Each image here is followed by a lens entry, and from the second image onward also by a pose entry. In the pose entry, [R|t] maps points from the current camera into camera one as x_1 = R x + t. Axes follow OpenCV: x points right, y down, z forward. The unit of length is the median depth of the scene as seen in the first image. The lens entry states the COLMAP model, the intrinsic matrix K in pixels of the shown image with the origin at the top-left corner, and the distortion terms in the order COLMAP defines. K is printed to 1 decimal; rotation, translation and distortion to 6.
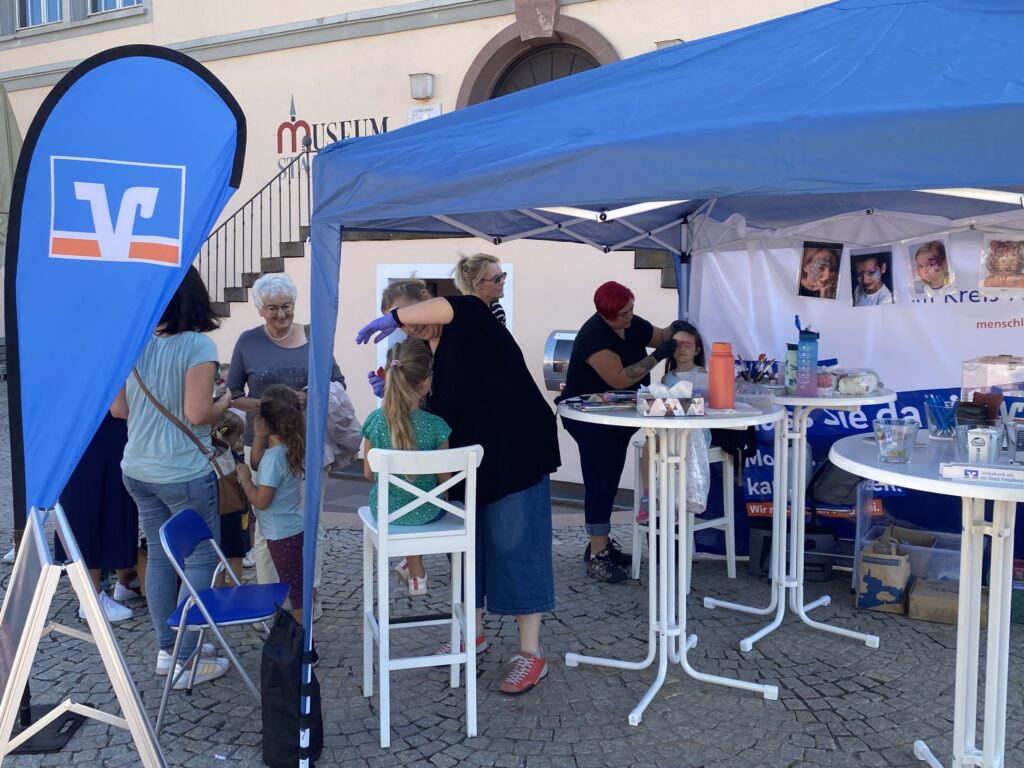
lens RADIAL K [[971.1, 0, 511.9], [0, 971.1, 380.2], [0, 0, 1]] dist [-0.004552, -0.007261]
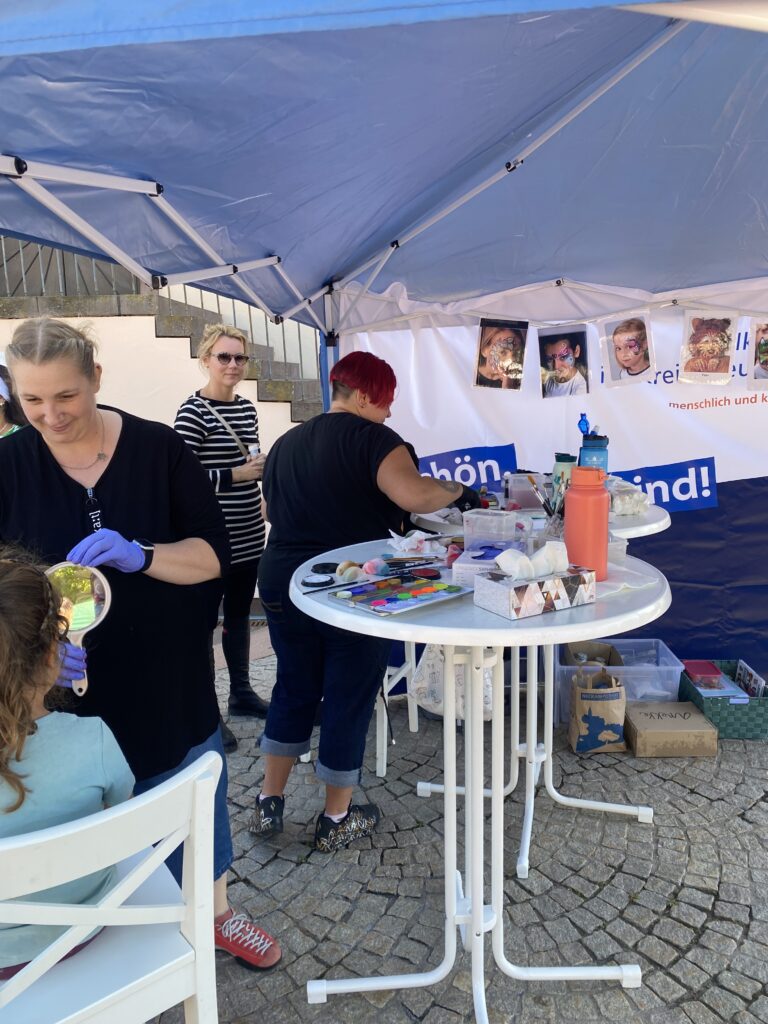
lens RADIAL K [[764.4, 0, 384.0], [0, 764.4, 512.0], [0, 0, 1]] dist [0.015897, -0.001036]
pose [[0.892474, -0.089058, 0.442220, -0.074675], [0.056730, 0.994693, 0.085829, -0.043858], [-0.447517, -0.051513, 0.892791, 0.481477]]
